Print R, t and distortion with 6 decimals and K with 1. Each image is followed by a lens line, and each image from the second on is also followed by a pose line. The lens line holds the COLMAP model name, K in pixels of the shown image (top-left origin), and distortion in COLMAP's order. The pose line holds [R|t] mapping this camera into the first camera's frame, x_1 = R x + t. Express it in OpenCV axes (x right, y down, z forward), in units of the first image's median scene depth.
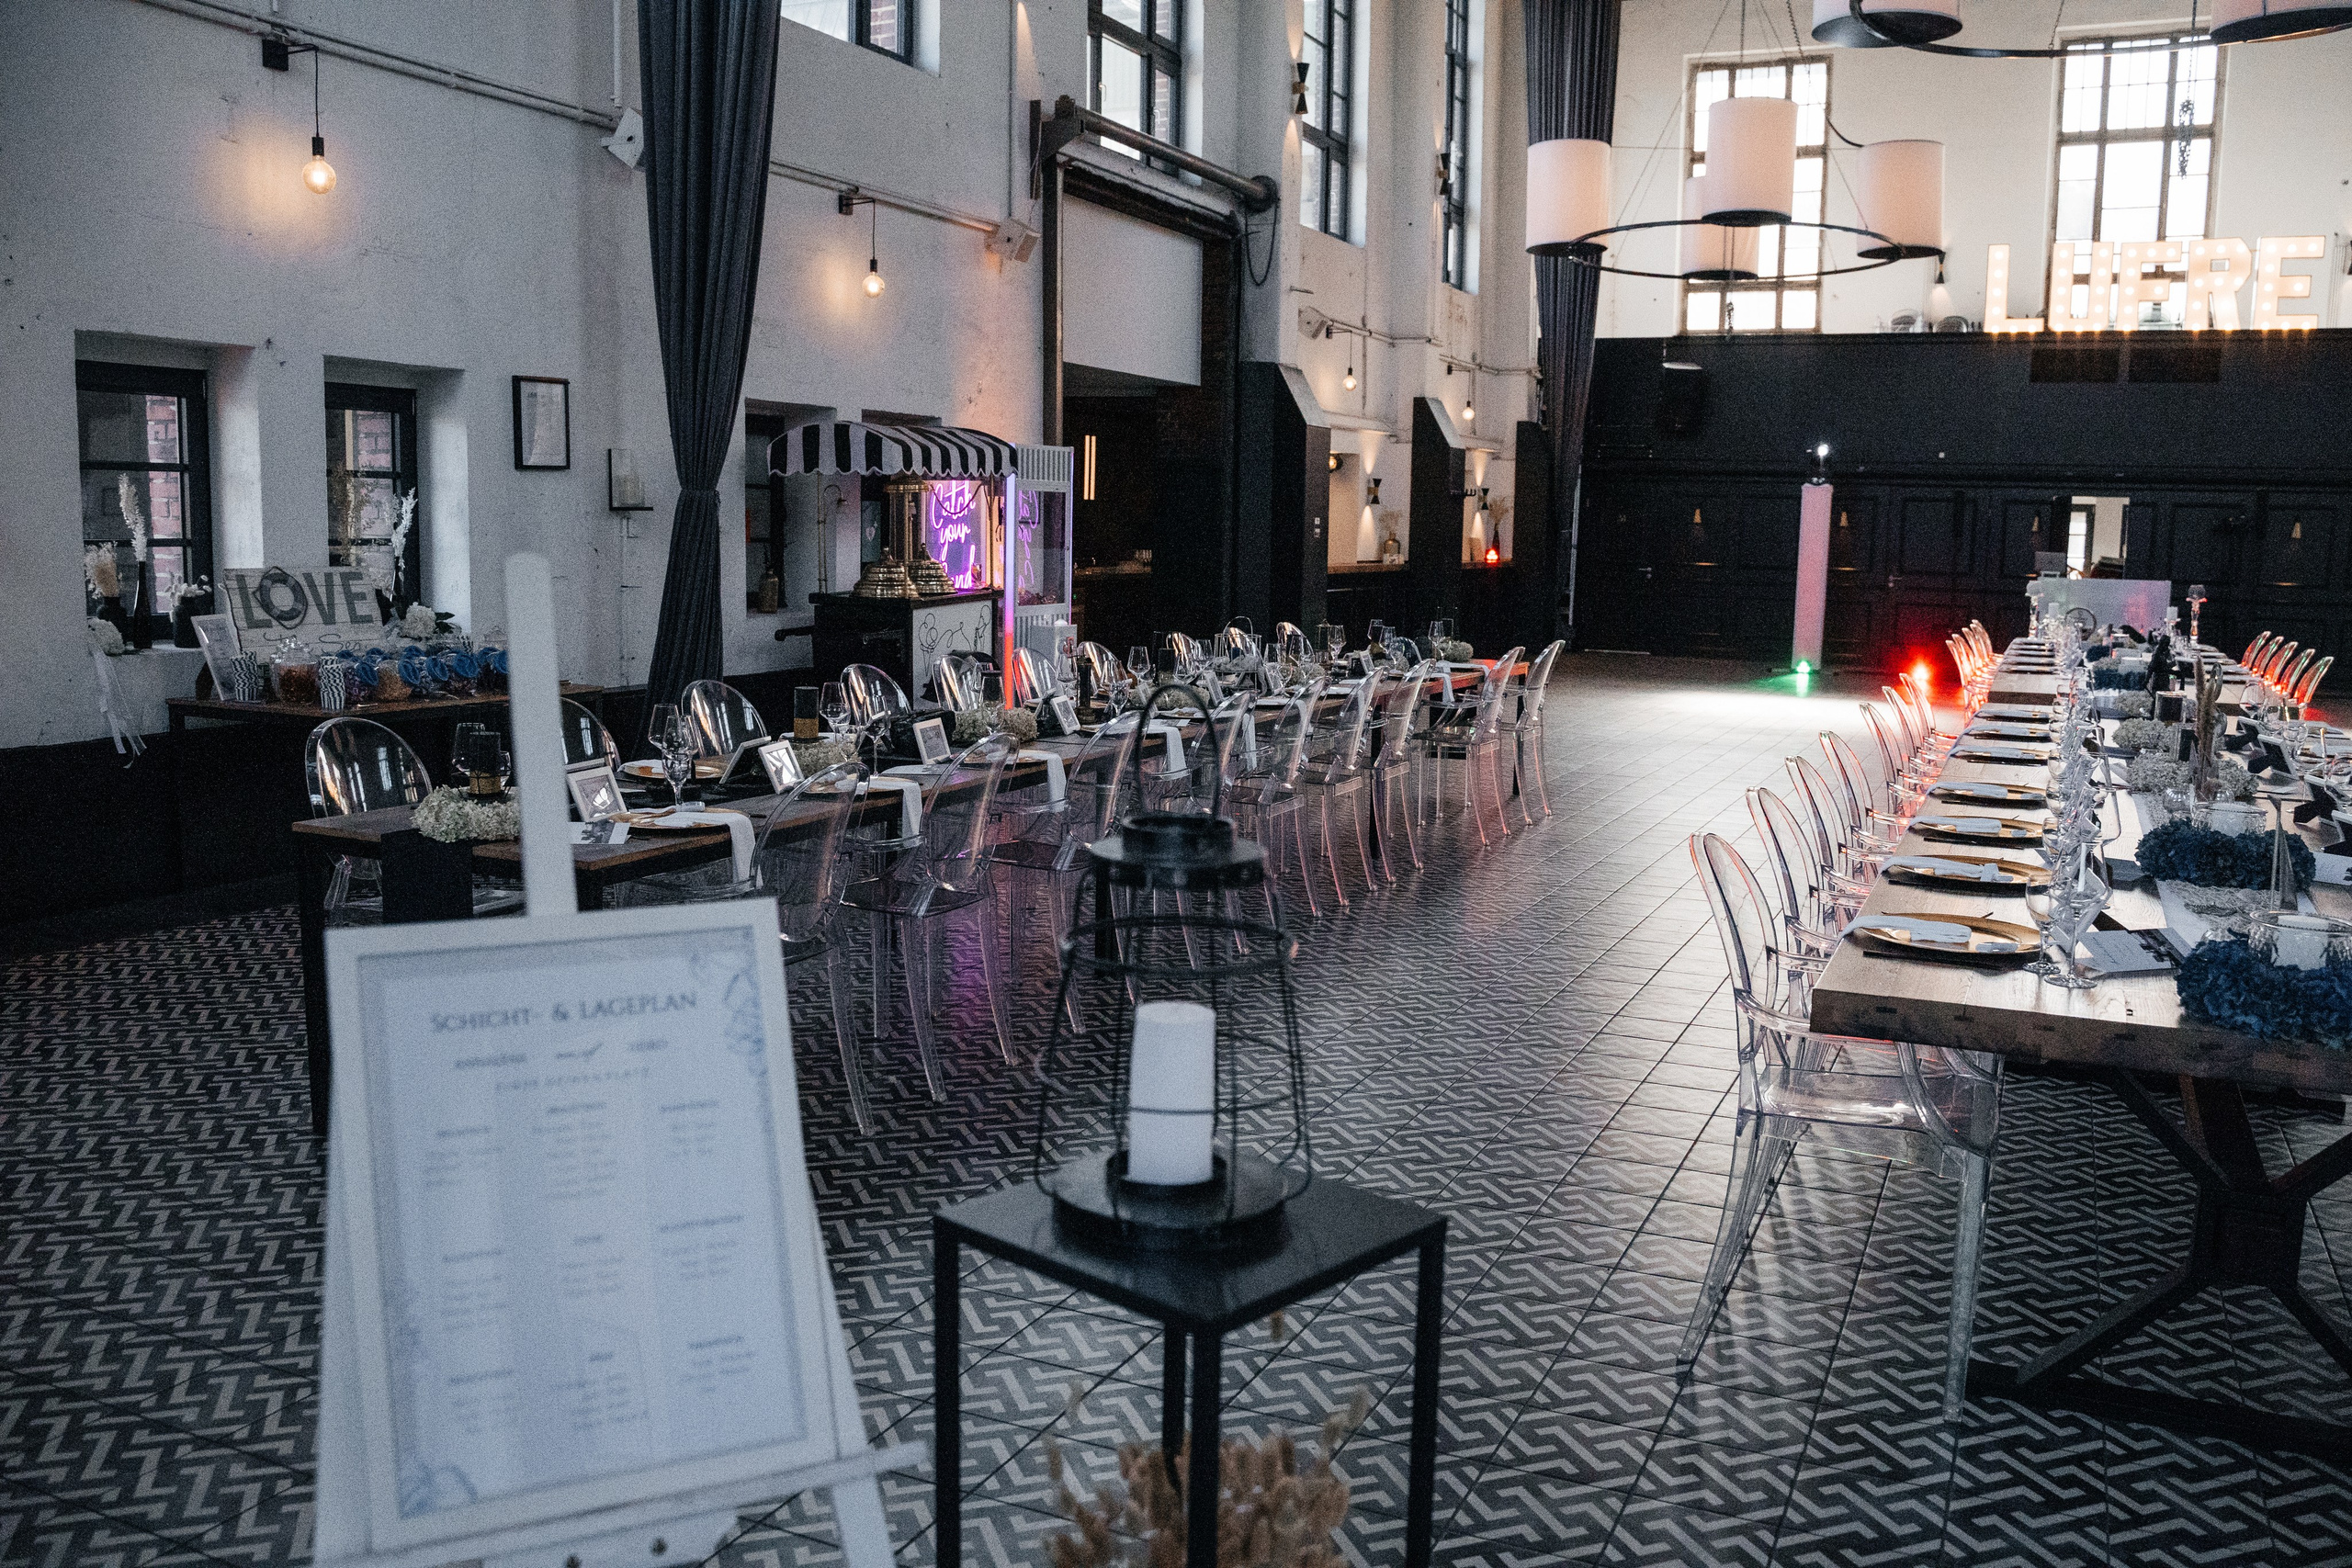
lens RADIAL K [[1932.5, 0, 1166.5], [0, 1932.5, 780.4], [0, 0, 1]] dist [-0.113177, 0.094695]
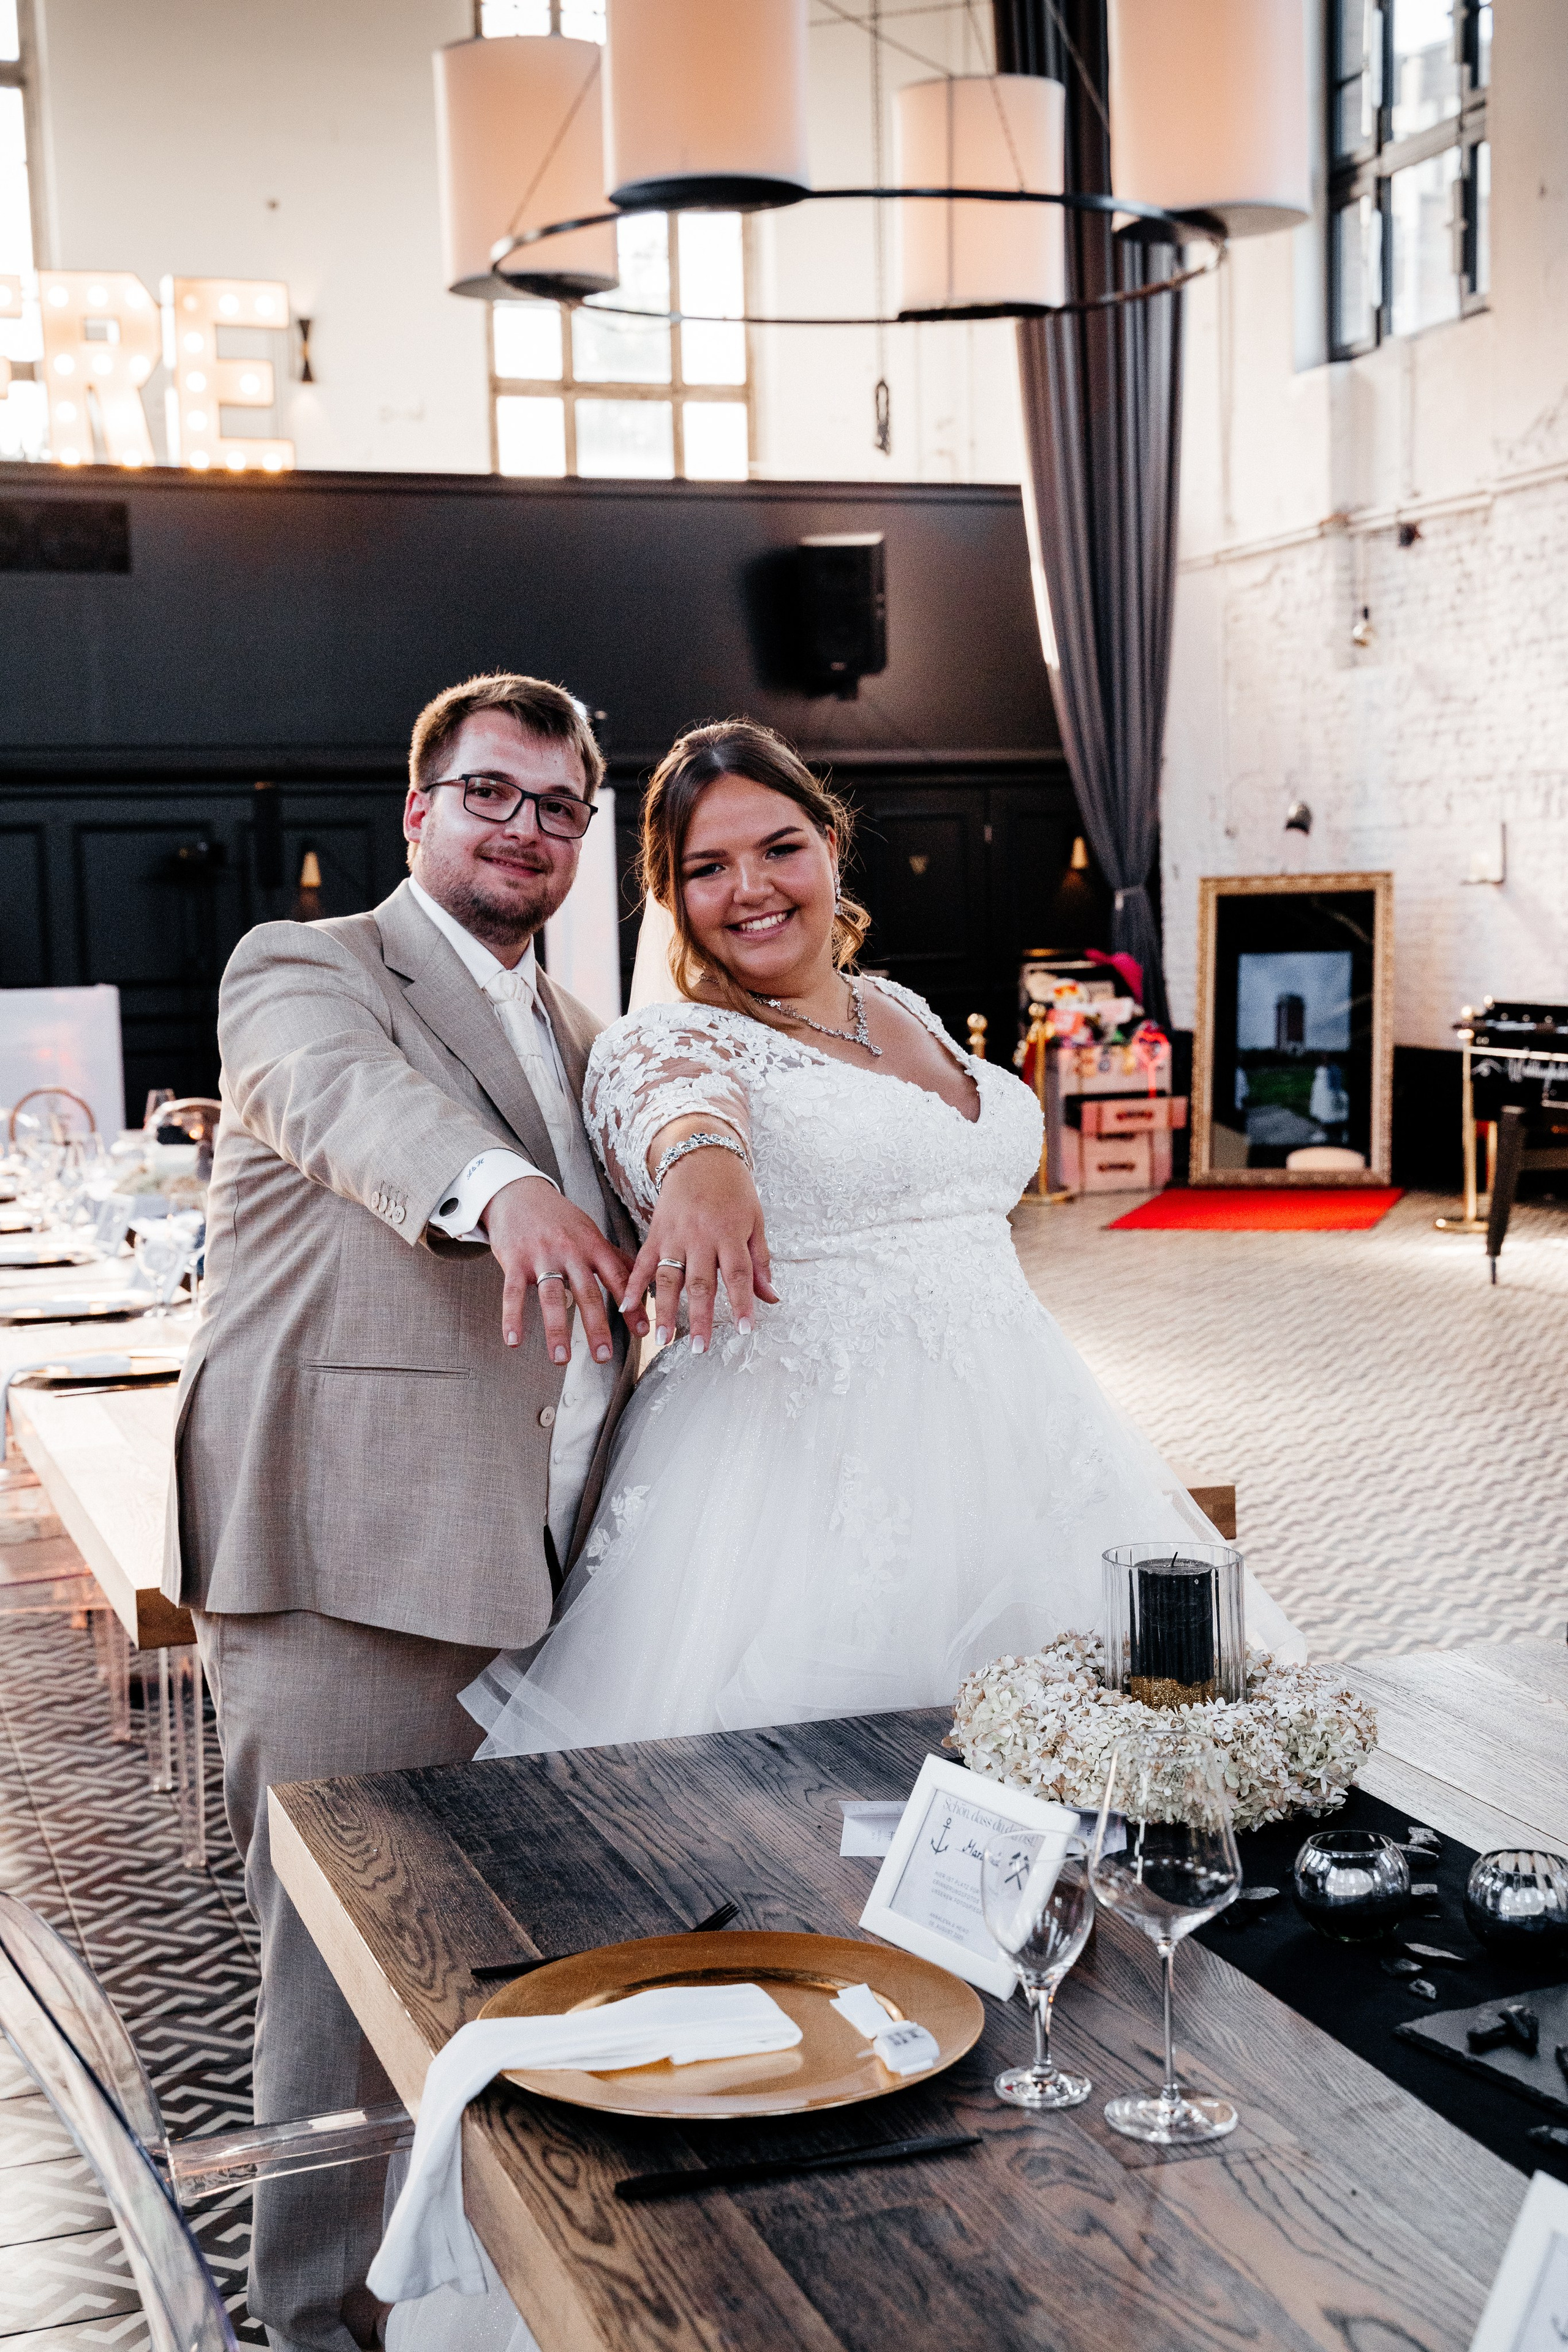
lens RADIAL K [[3169.3, 0, 764.9], [0, 3169.3, 1171.1], [0, 0, 1]] dist [0.096852, 0.000000]
pose [[0.724135, -0.096794, 0.682832, 0.098229], [0.129598, 0.991562, 0.003120, -0.038875], [-0.677372, 0.086234, 0.730569, 0.292322]]
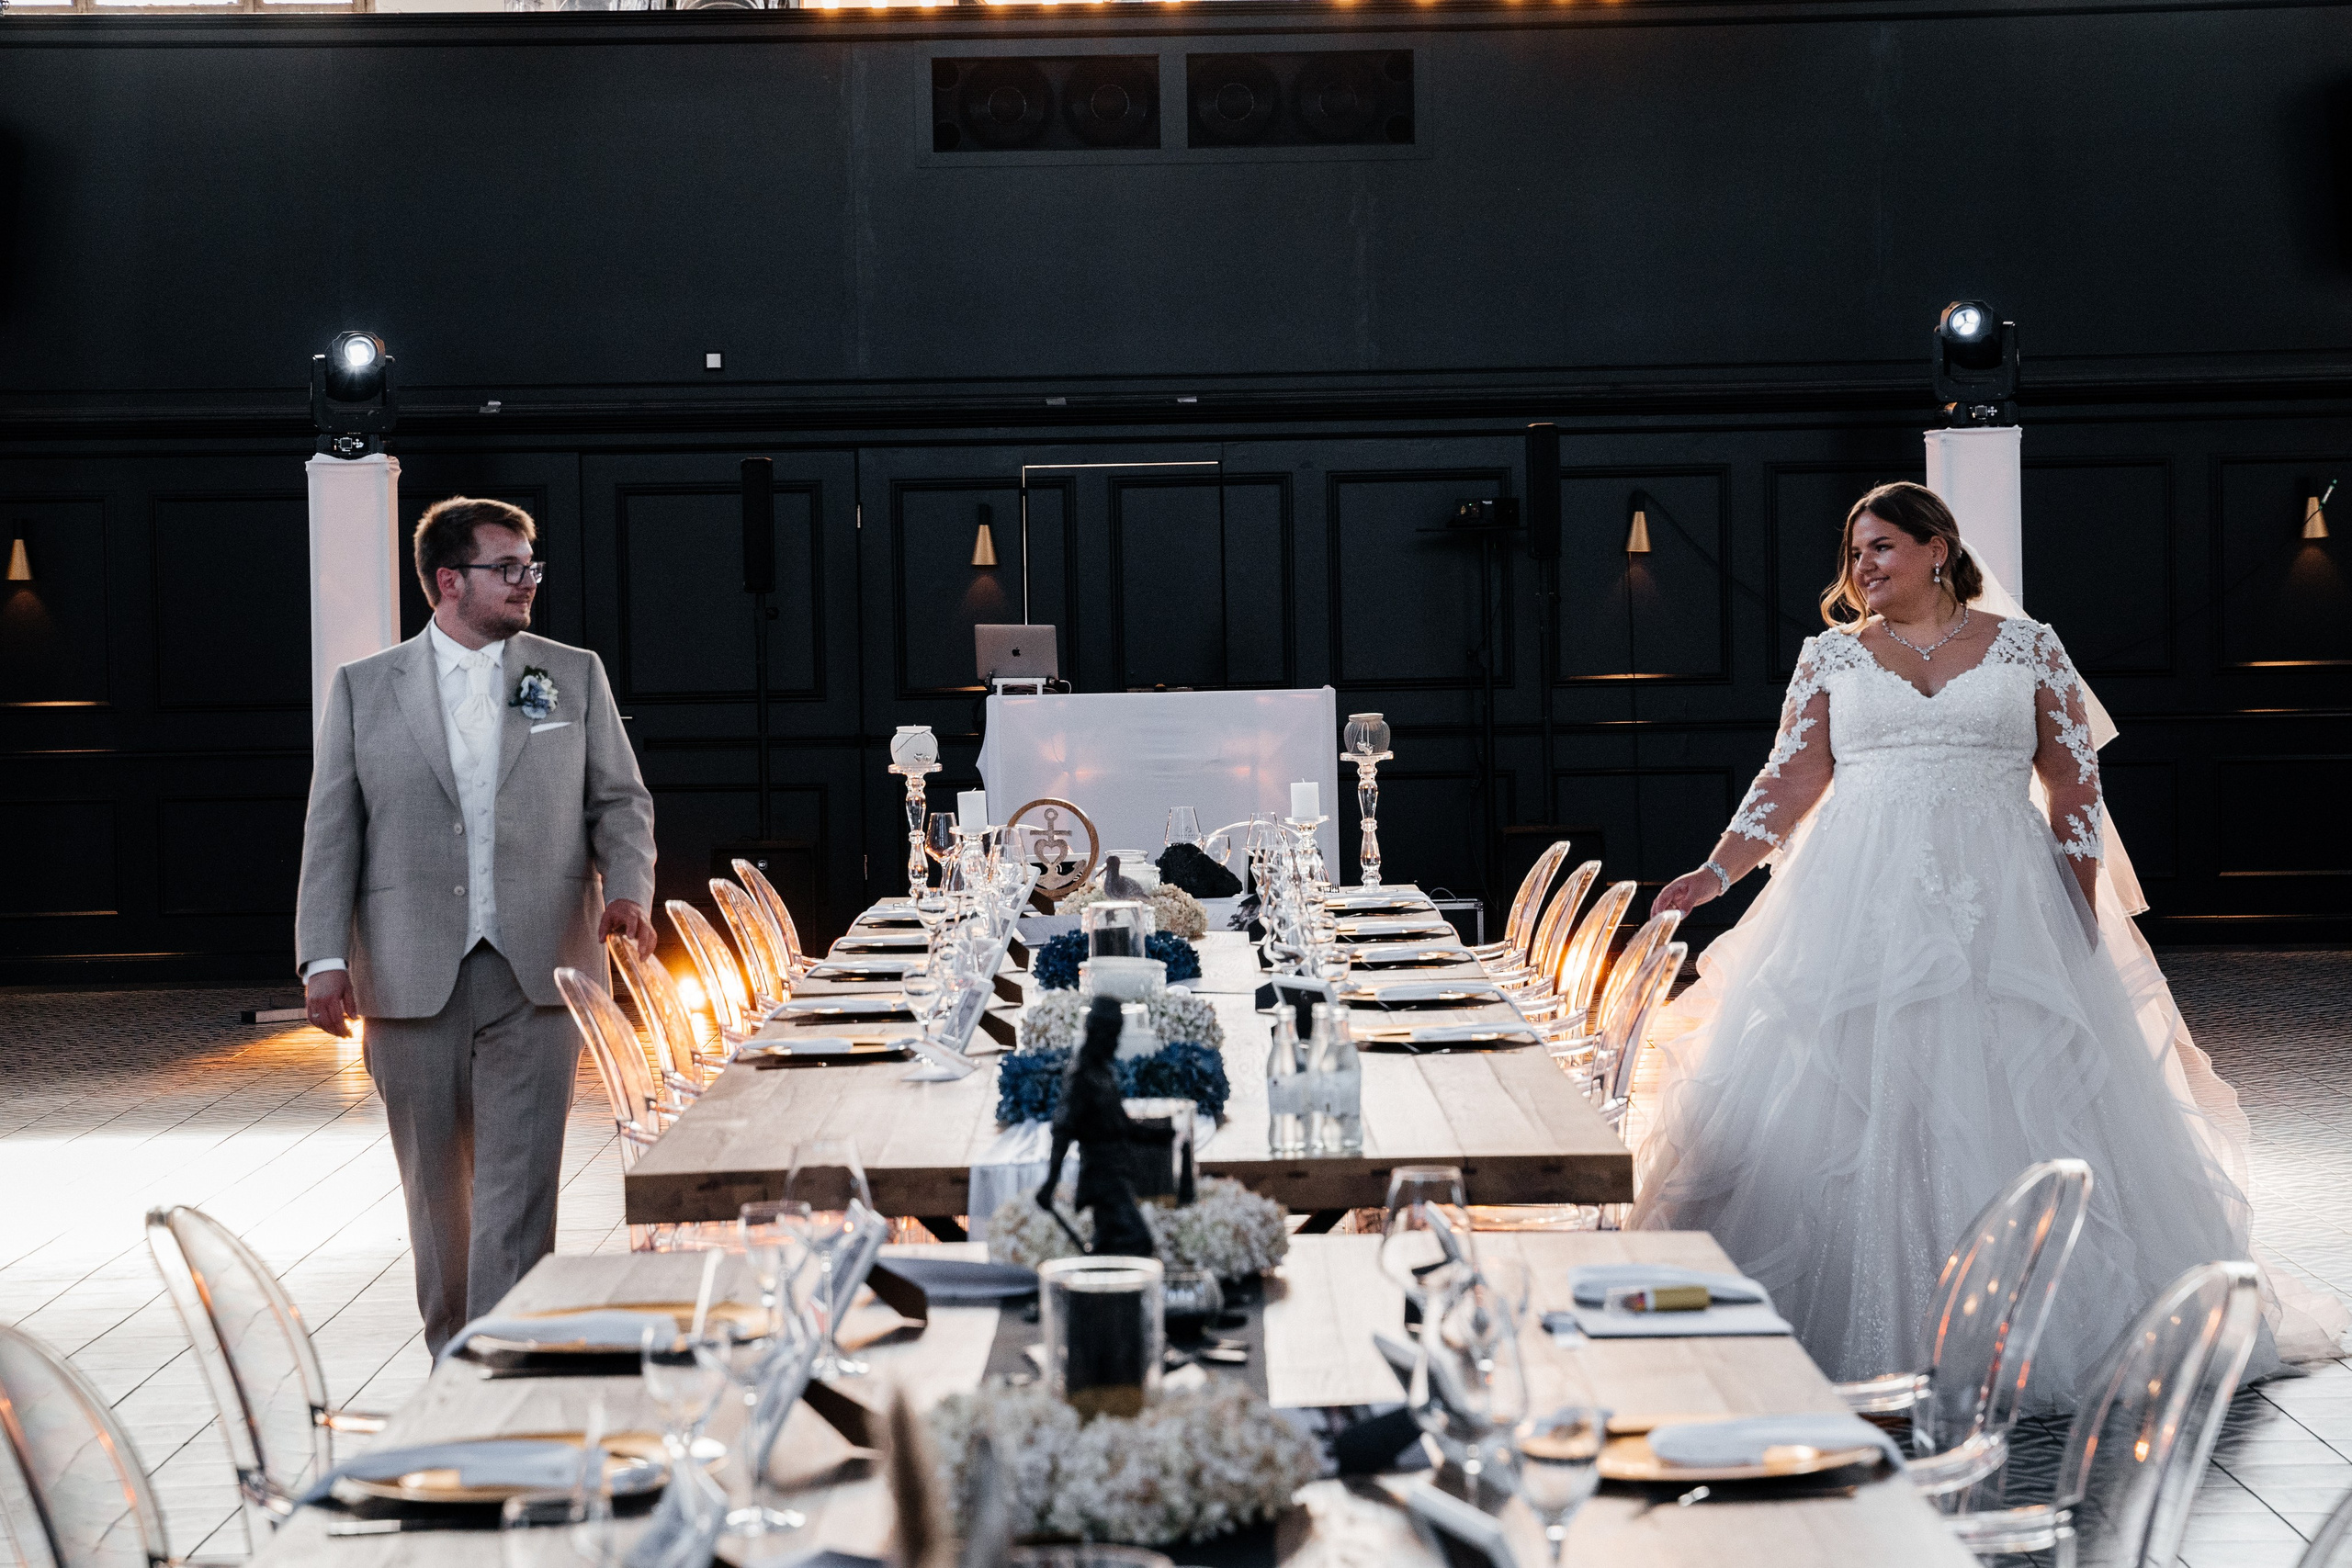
lens RADIAL K [[5035.1, 0, 1175.8], [0, 5035.1, 739.8], [0, 0, 1]] dist [0.266577, 0.000000]
pose [[0.904306, -0.049449, 0.424011, 0.090018], [0.091877, 0.992536, -0.080198, -0.019942], [-0.416880, 0.111480, 0.902099, 0.135105]]
